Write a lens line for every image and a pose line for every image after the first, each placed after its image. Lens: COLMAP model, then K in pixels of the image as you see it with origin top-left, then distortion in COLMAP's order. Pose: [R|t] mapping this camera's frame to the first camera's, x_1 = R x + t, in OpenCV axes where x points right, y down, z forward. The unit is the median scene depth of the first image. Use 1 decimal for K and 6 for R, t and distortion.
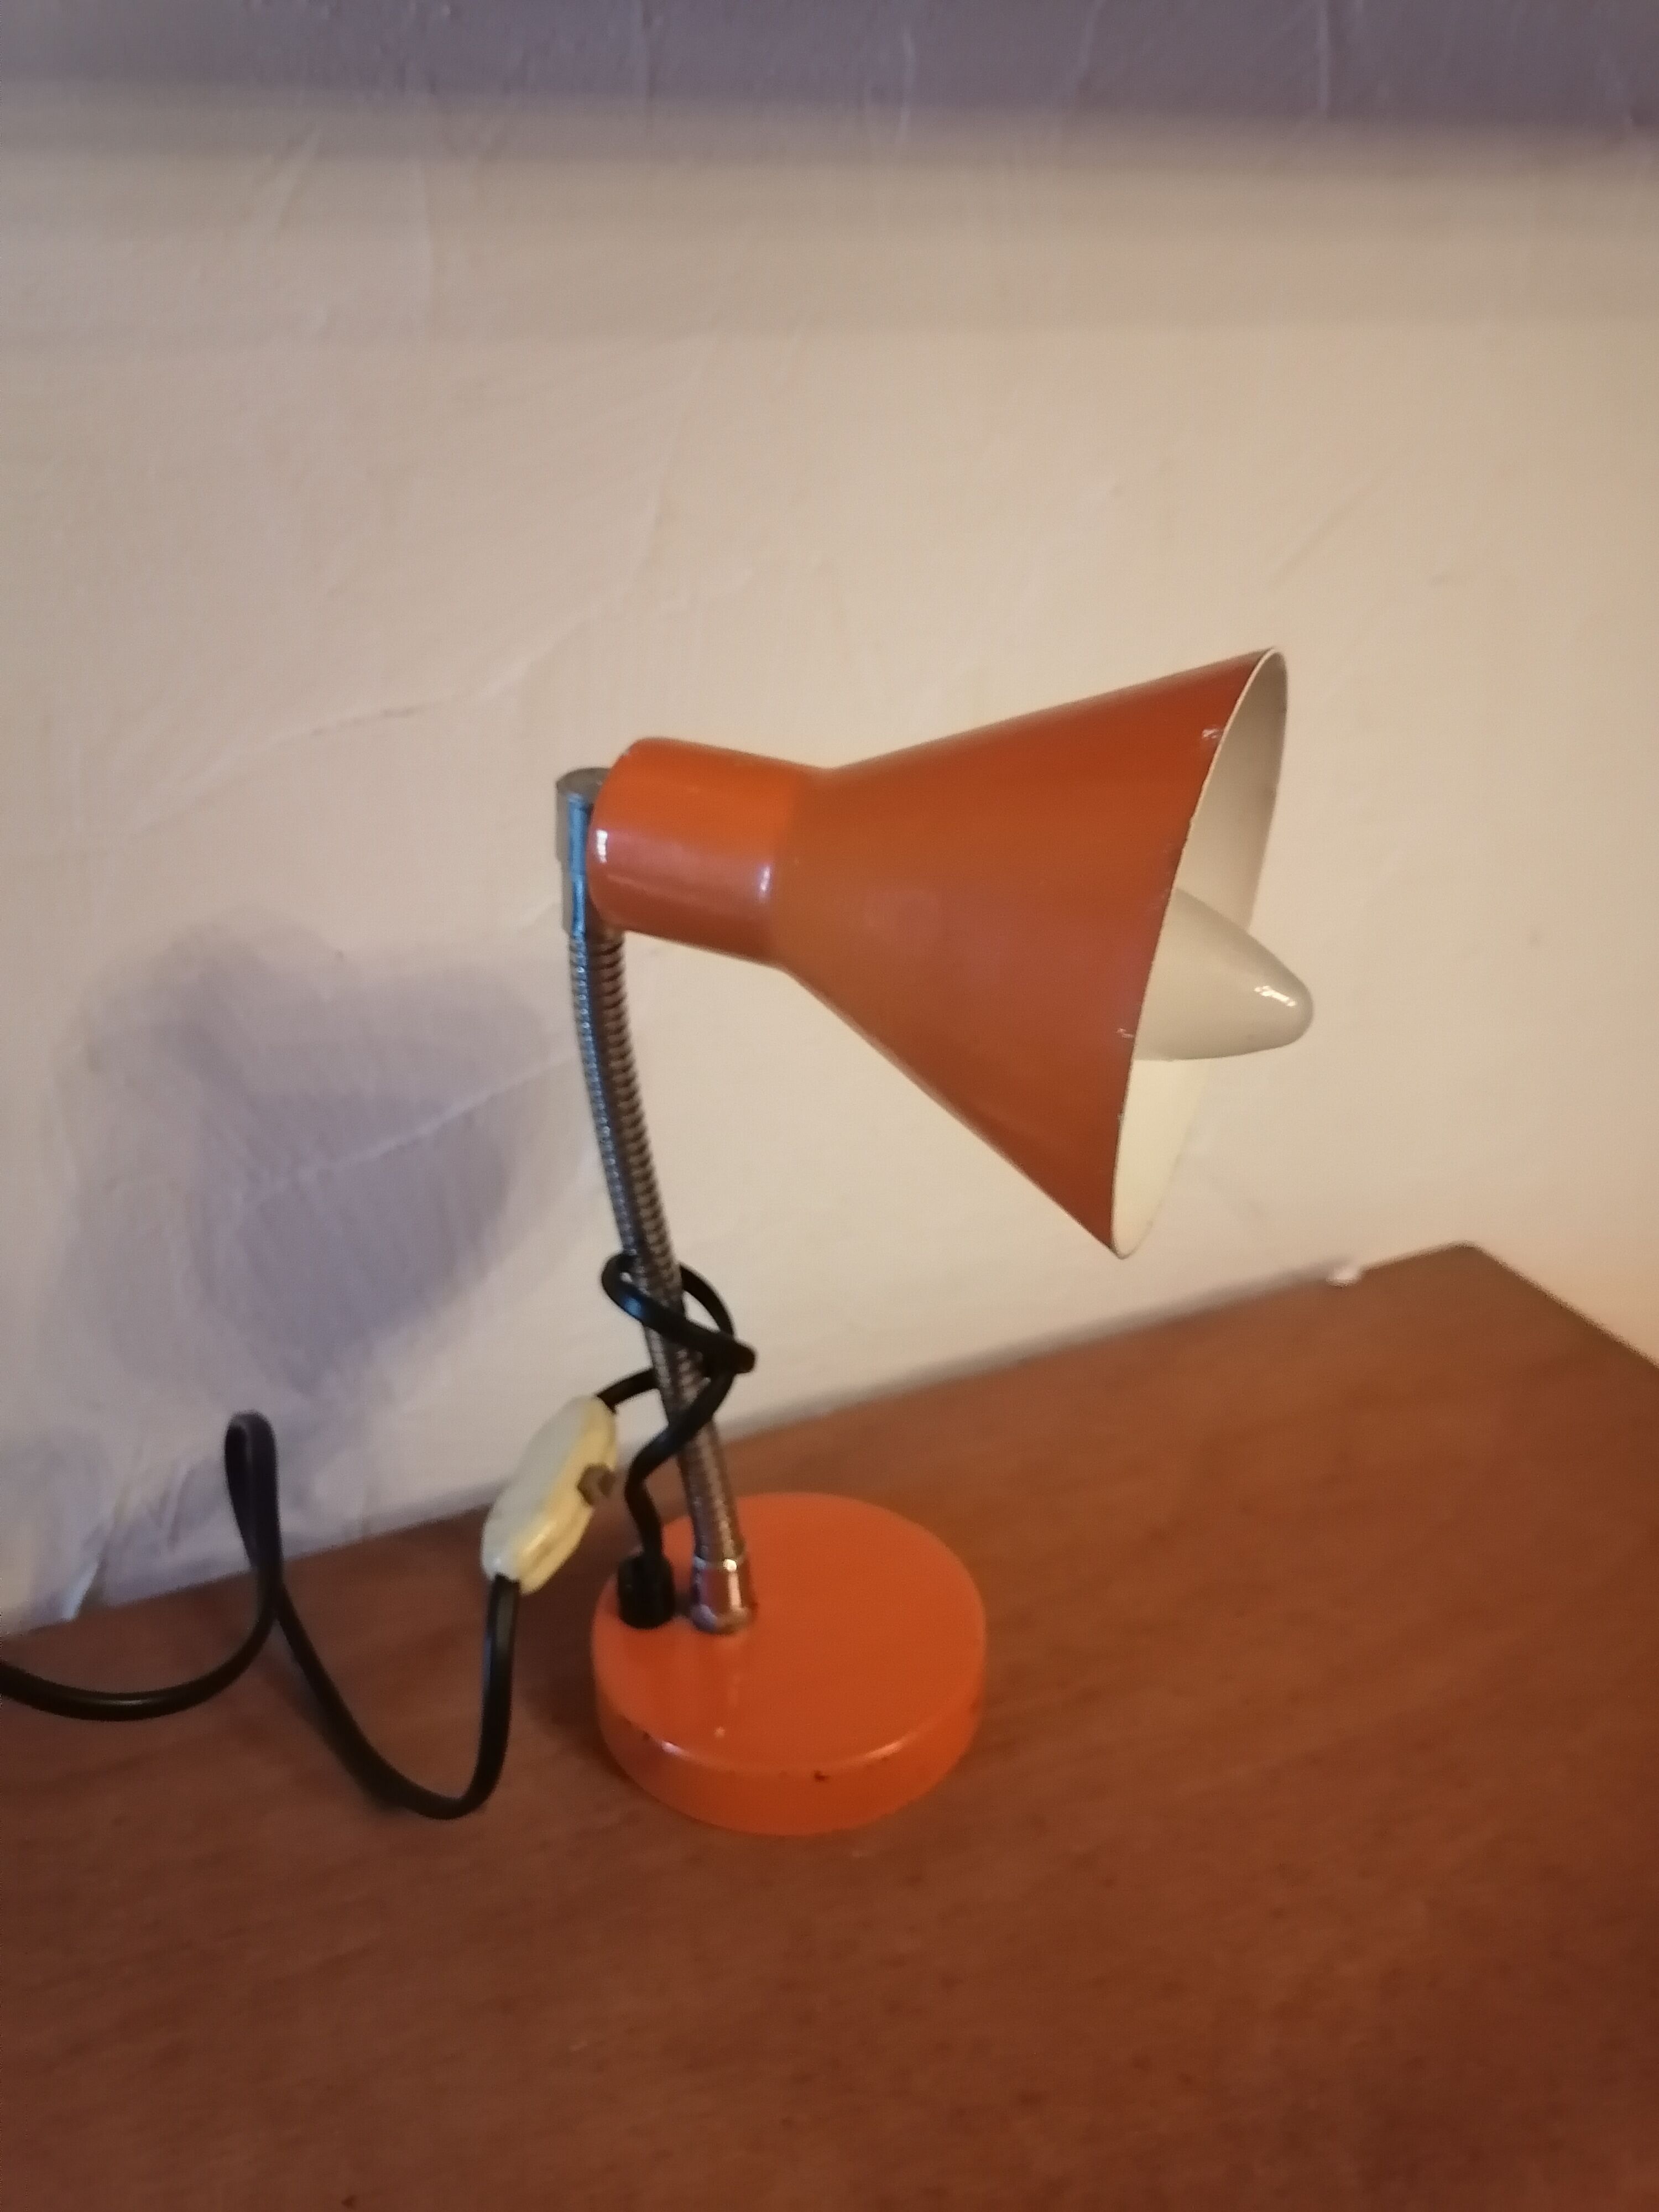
lens RADIAL K [[1766.5, 0, 855.6], [0, 1766.5, 1073.0], [0, 0, 1]] dist [0.016196, -0.008542]
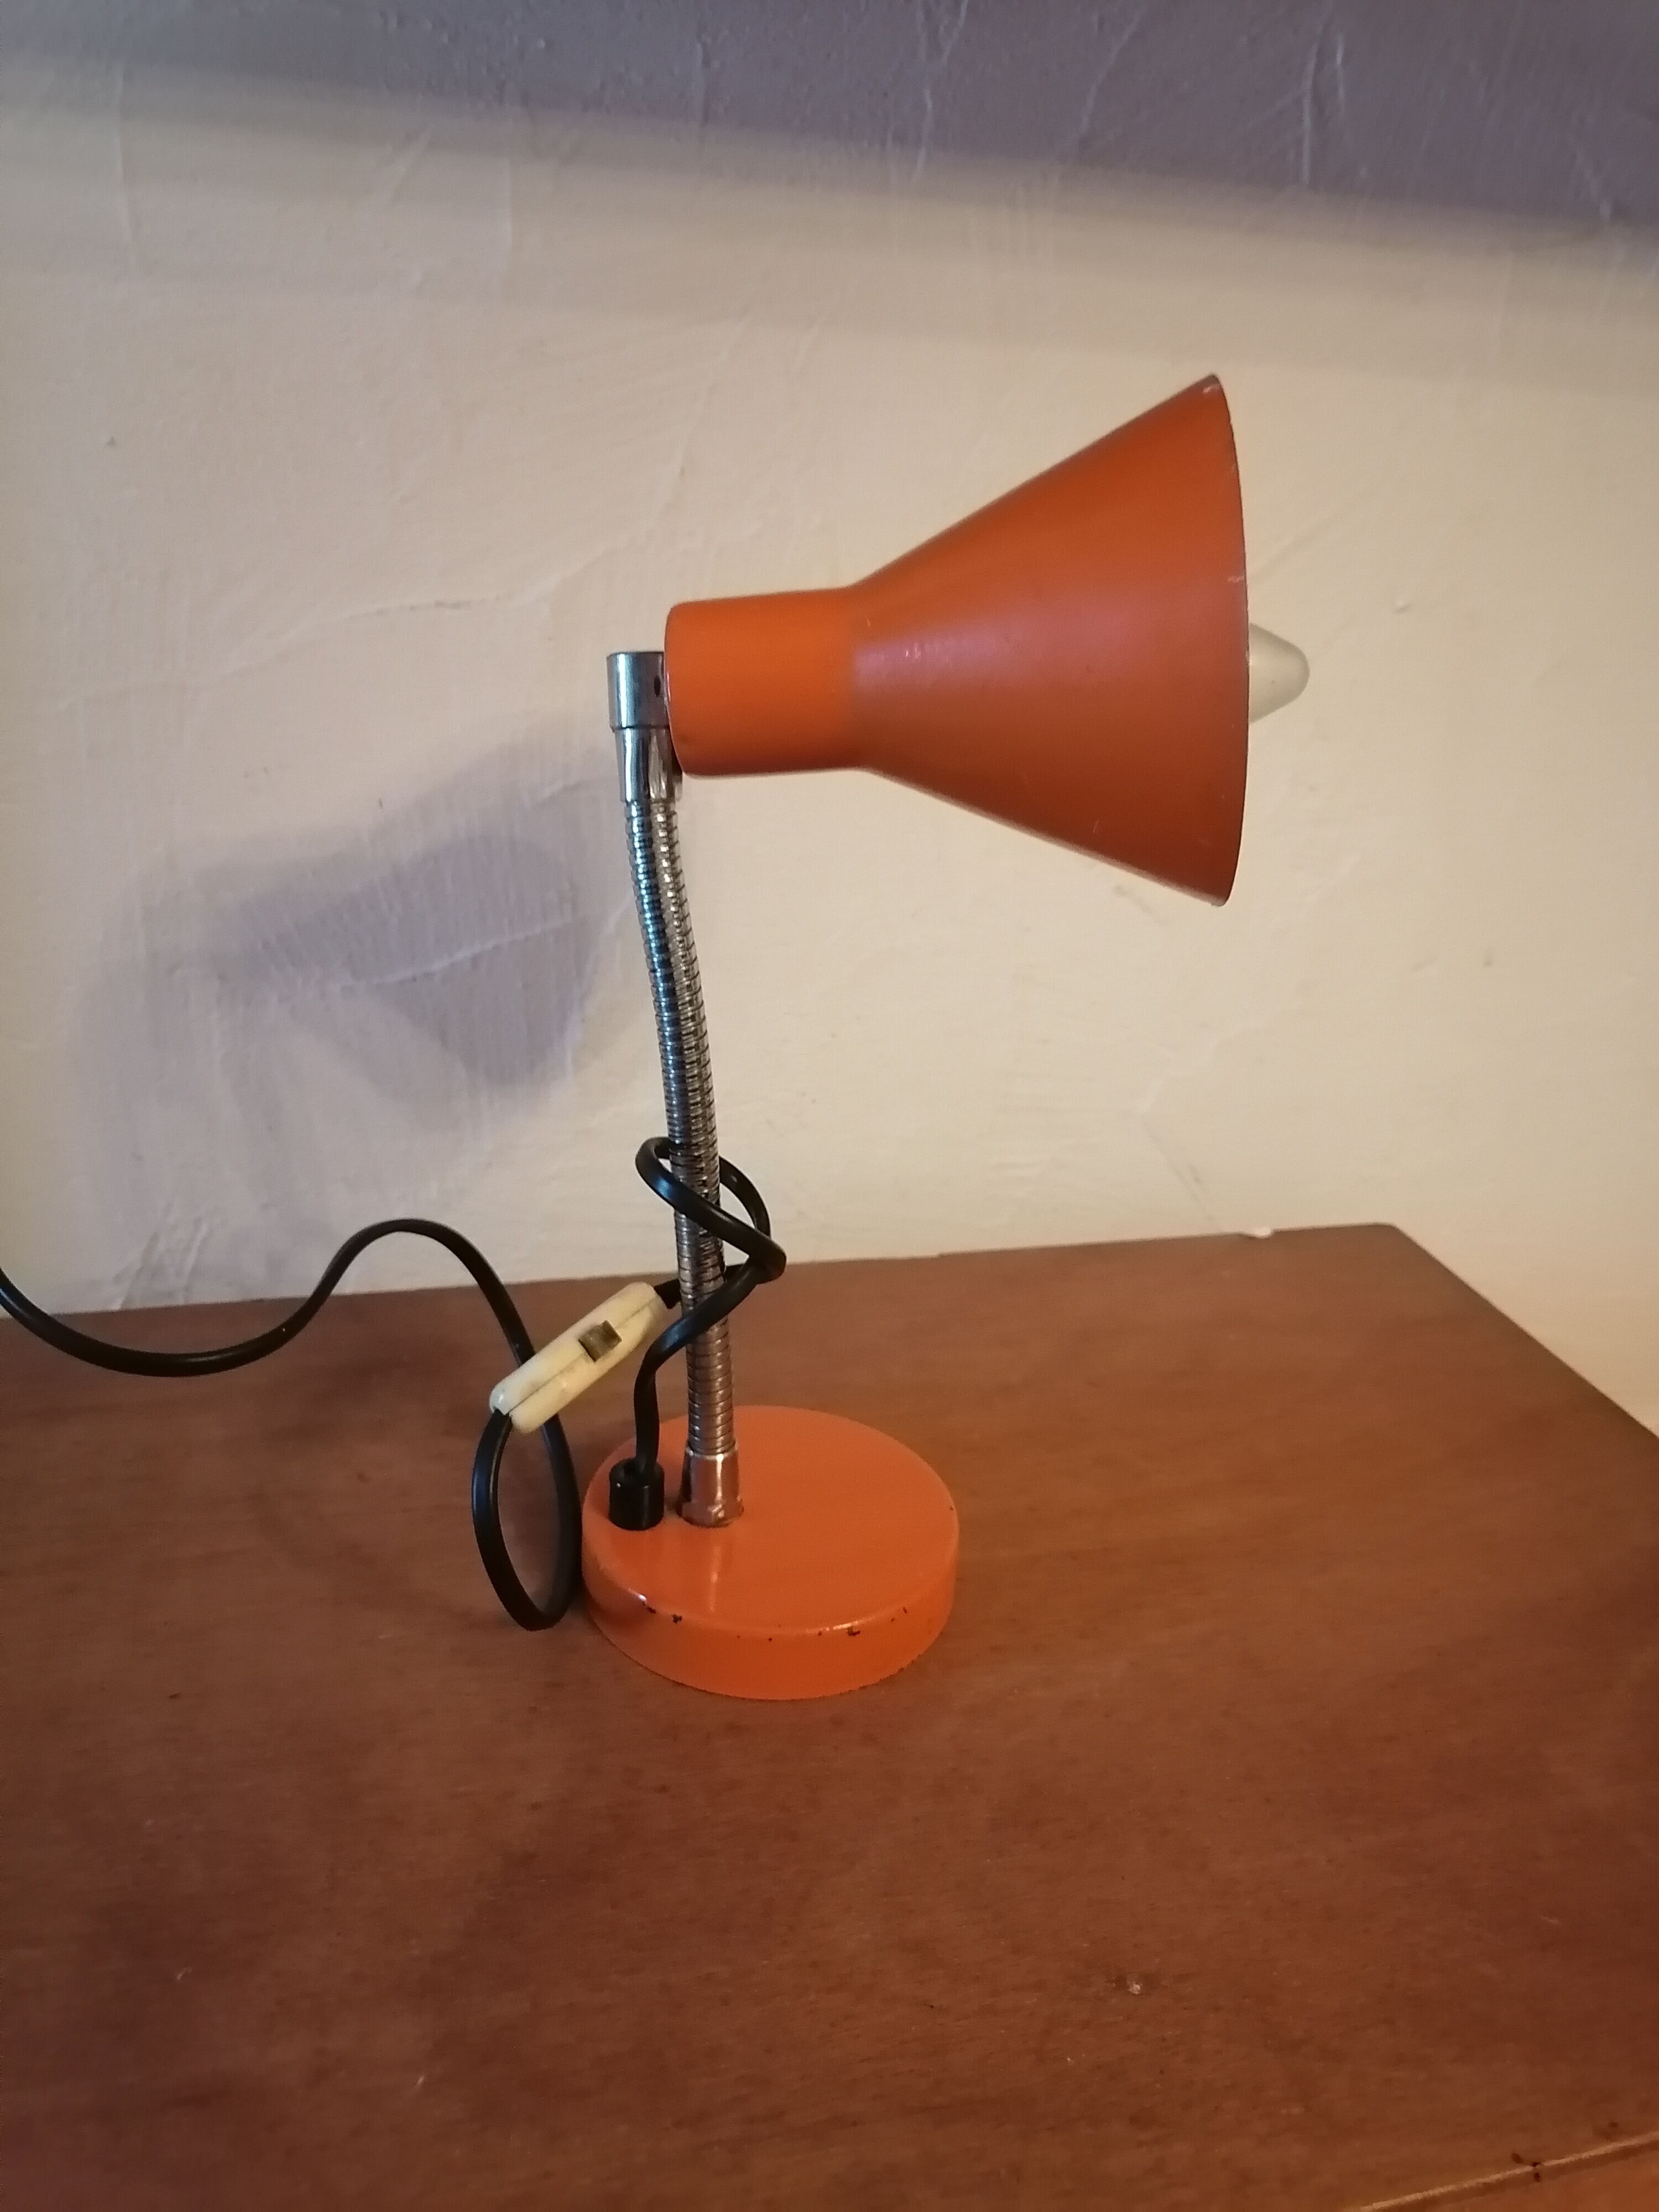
lens RADIAL K [[1766.5, 0, 852.7], [0, 1766.5, 1069.8], [0, 0, 1]] dist [0.016196, -0.008542]
pose [[0.985903, 0.119153, -0.117465, 0.218289], [-0.126587, 0.990260, -0.057973, 0.164826], [0.109413, 0.072025, 0.991383, -0.168135]]
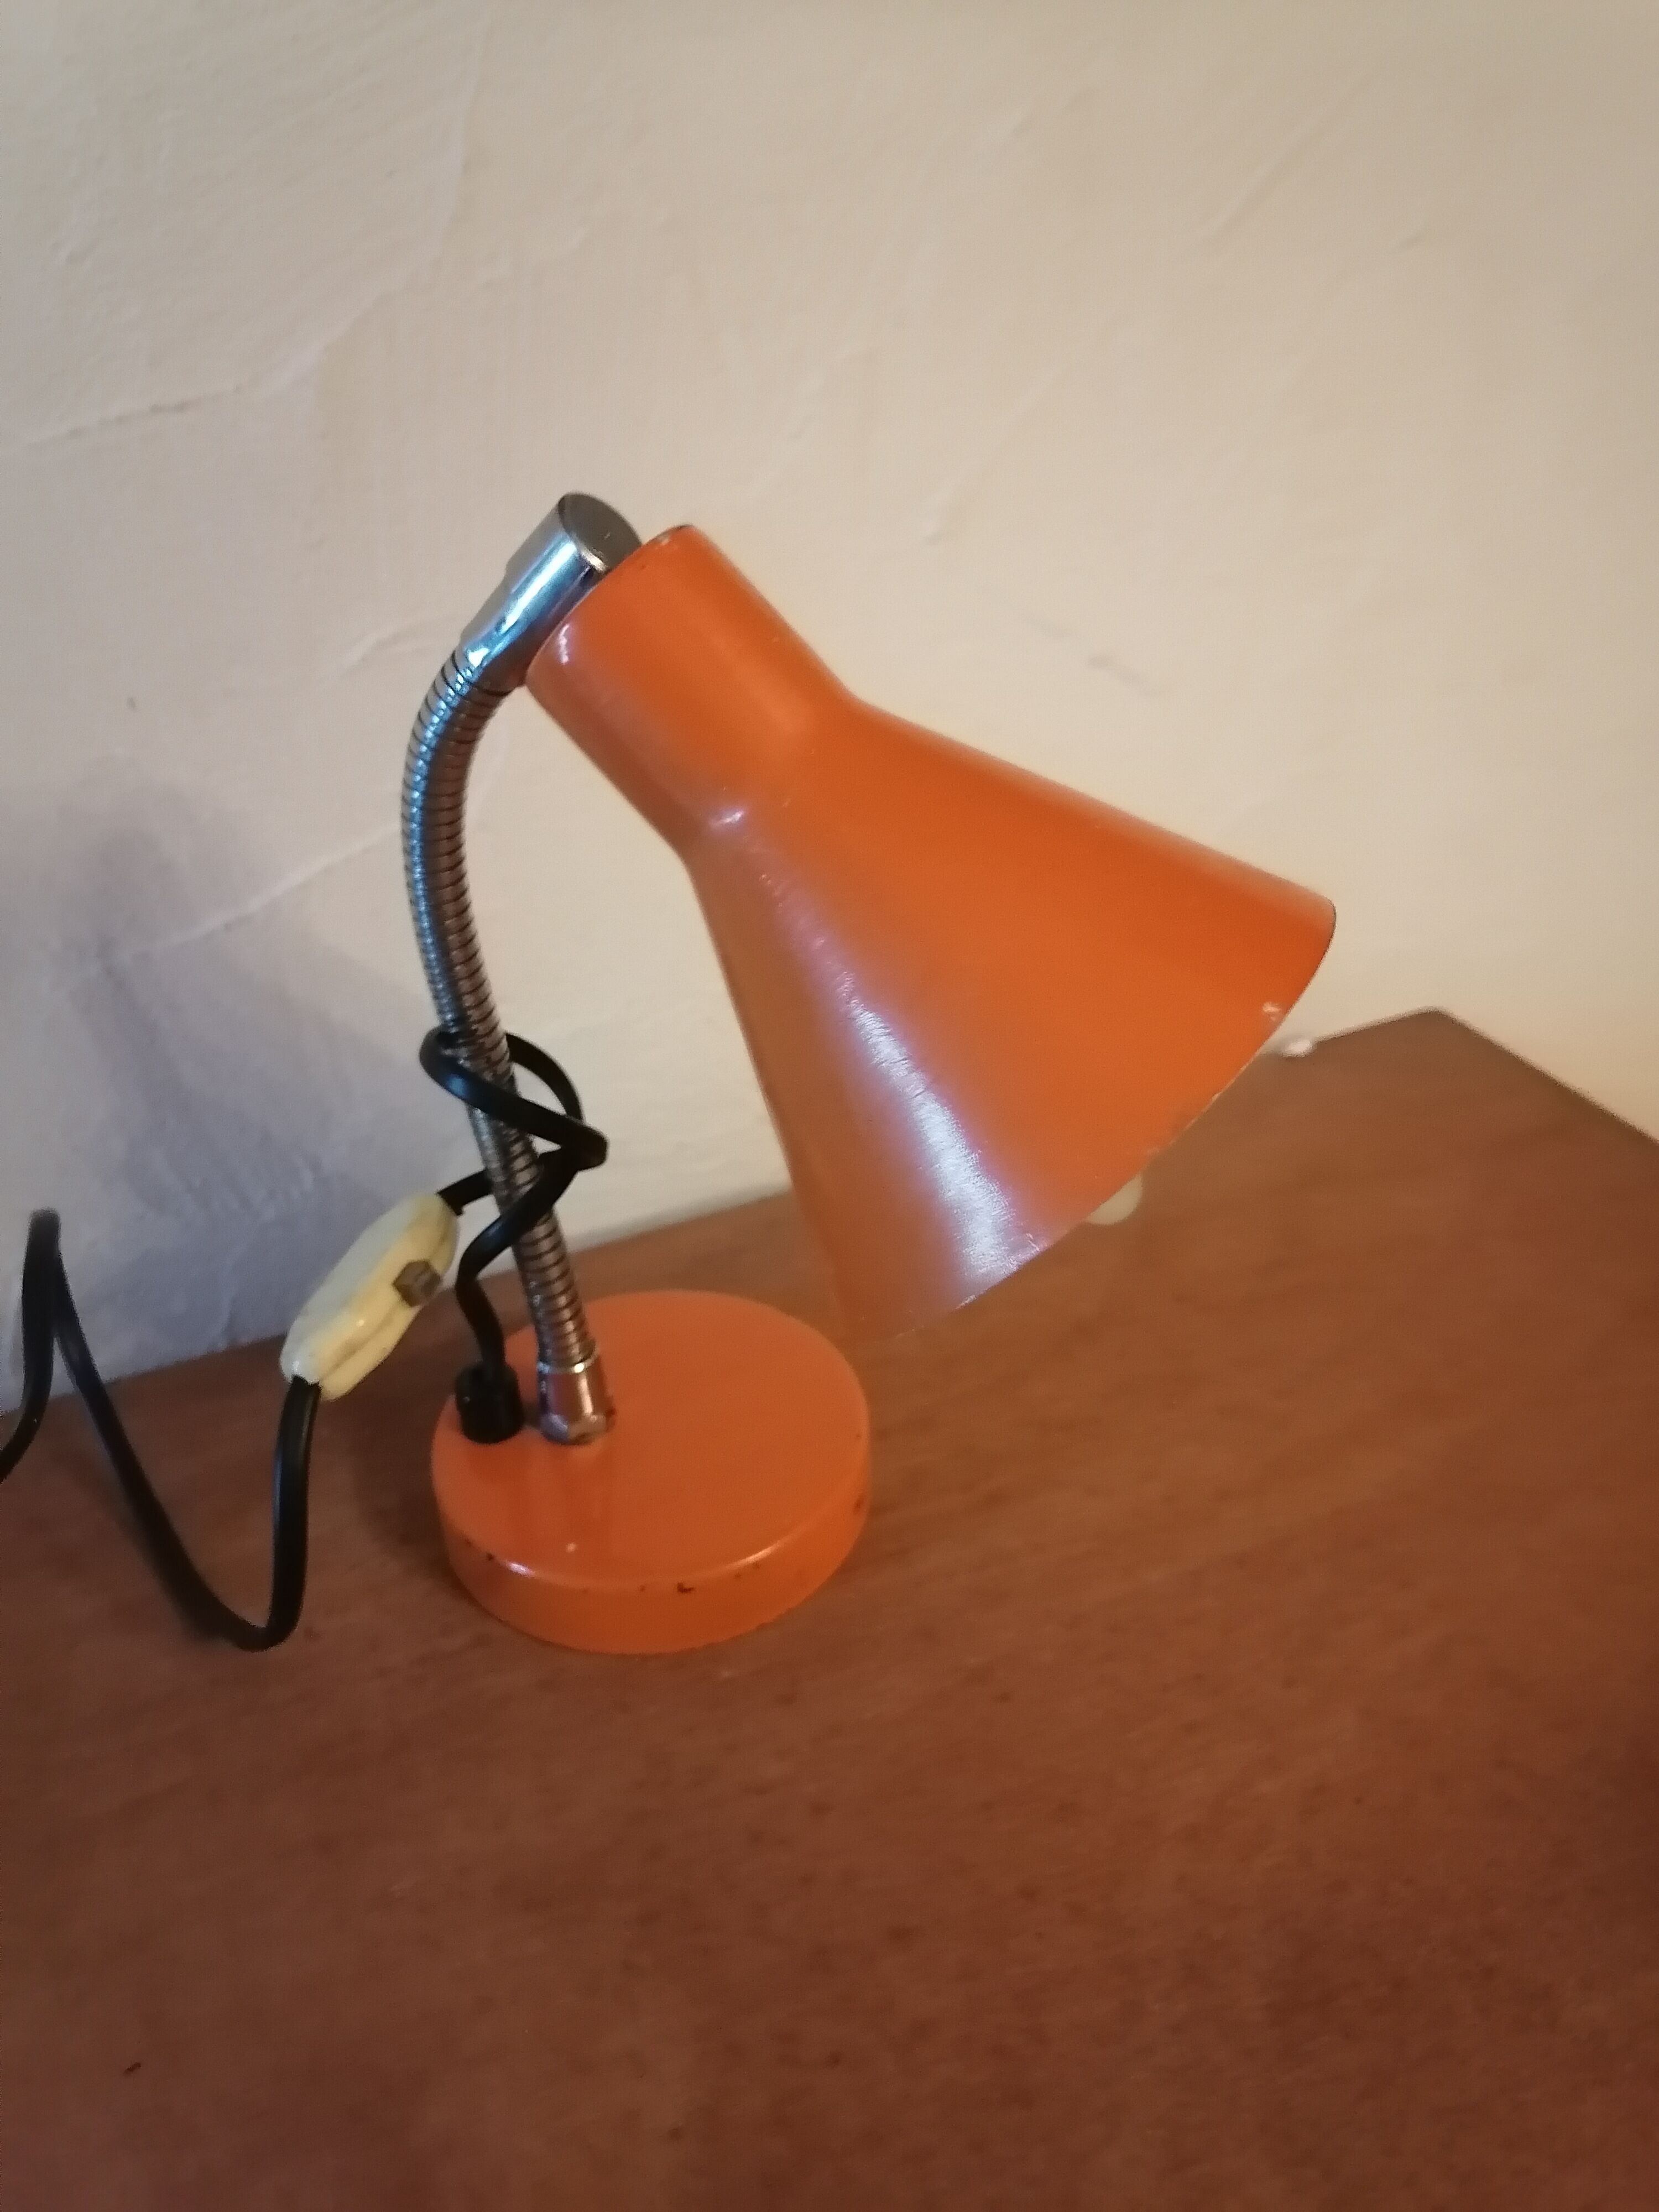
lens RADIAL K [[1766.5, 0, 838.2], [0, 1766.5, 1098.6], [0, 0, 1]] dist [0.016196, -0.008542]
pose [[0.999400, -0.028859, -0.019126, 0.079643], [0.030732, 0.993872, 0.106176, 0.052882], [0.015945, -0.106700, 0.994163, 0.129473]]
